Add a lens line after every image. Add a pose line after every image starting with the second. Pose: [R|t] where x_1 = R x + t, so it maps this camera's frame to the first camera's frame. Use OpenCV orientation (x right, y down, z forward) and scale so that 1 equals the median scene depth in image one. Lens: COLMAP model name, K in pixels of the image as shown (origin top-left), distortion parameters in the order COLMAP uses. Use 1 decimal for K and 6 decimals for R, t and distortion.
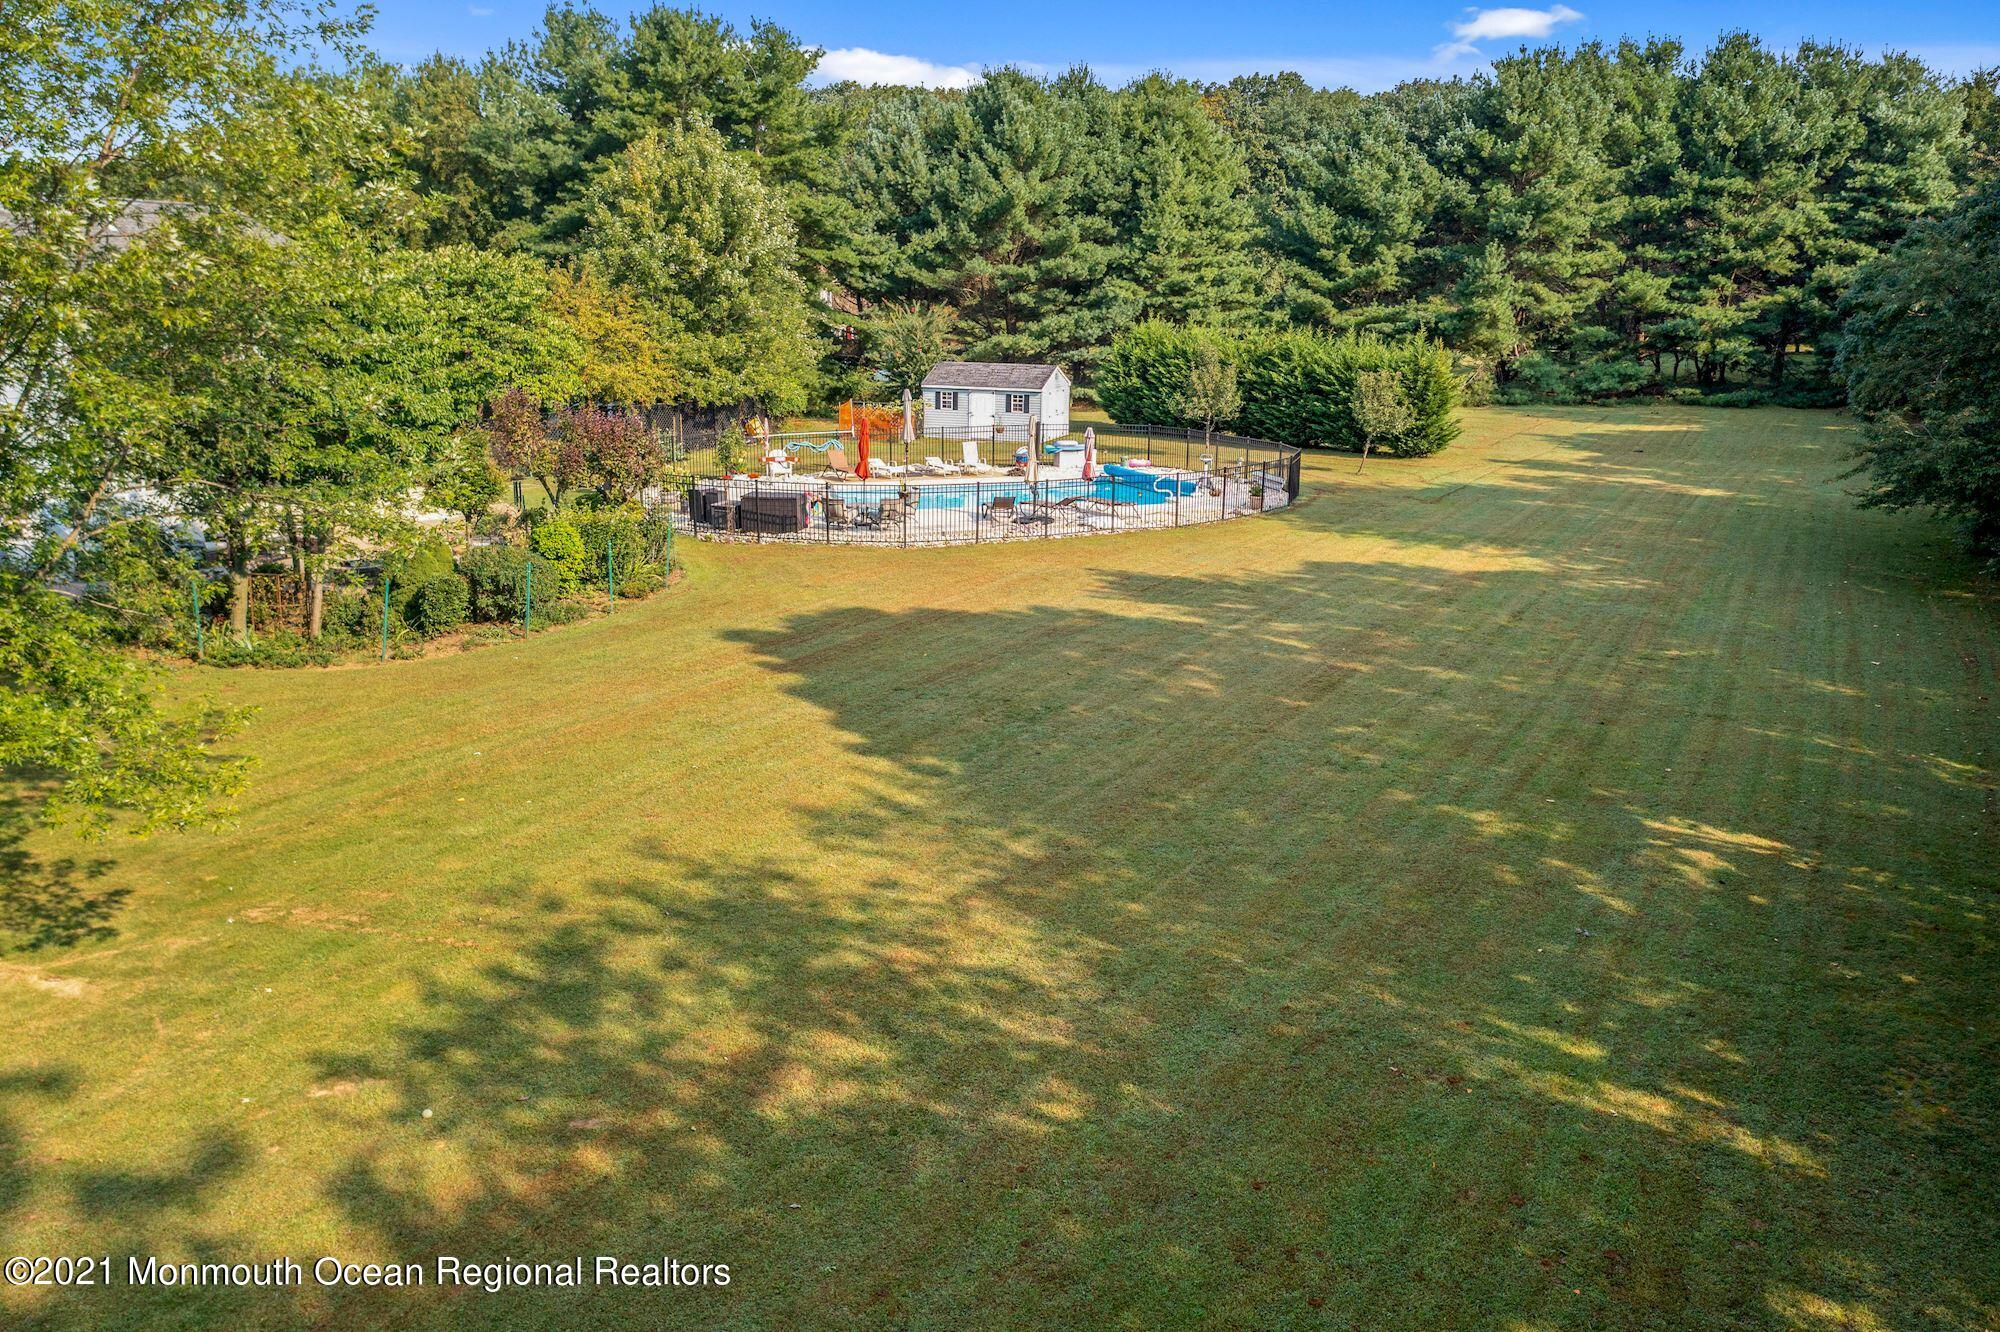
lens RADIAL K [[1656.5, 0, 994.6], [0, 1656.5, 655.5], [0, 0, 1]] dist [-0.032371, 0.006108]
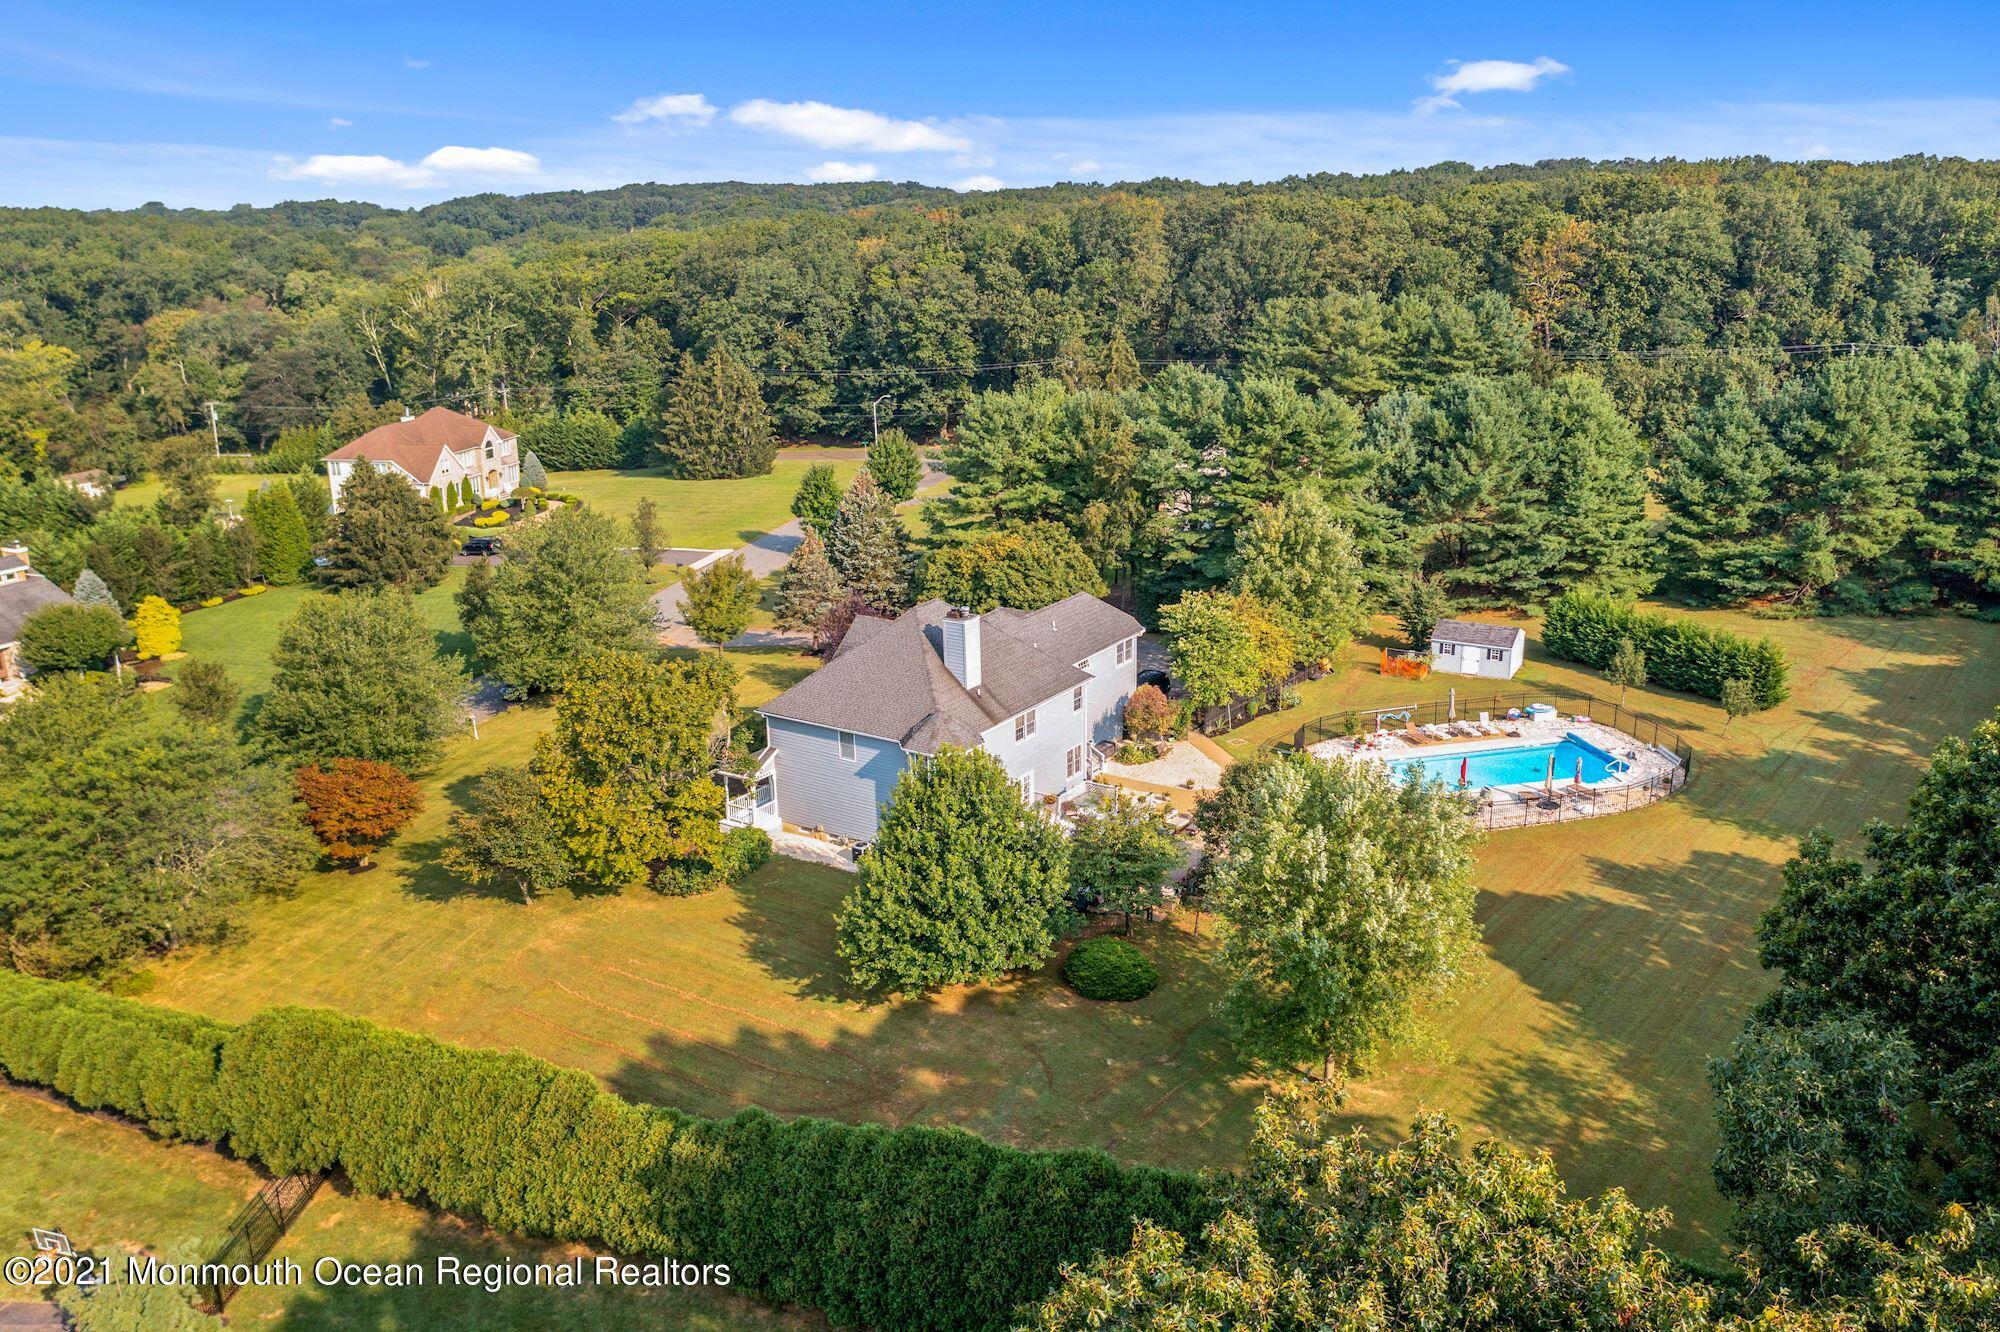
lens RADIAL K [[1656.5, 0, 992.7], [0, 1656.5, 663.6], [0, 0, 1]] dist [-0.032371, 0.006108]
pose [[0.983340, 0.023966, -0.180191, -0.143701], [-0.014601, 0.998481, 0.053124, -0.182900], [0.181191, -0.049608, 0.982196, -0.535803]]
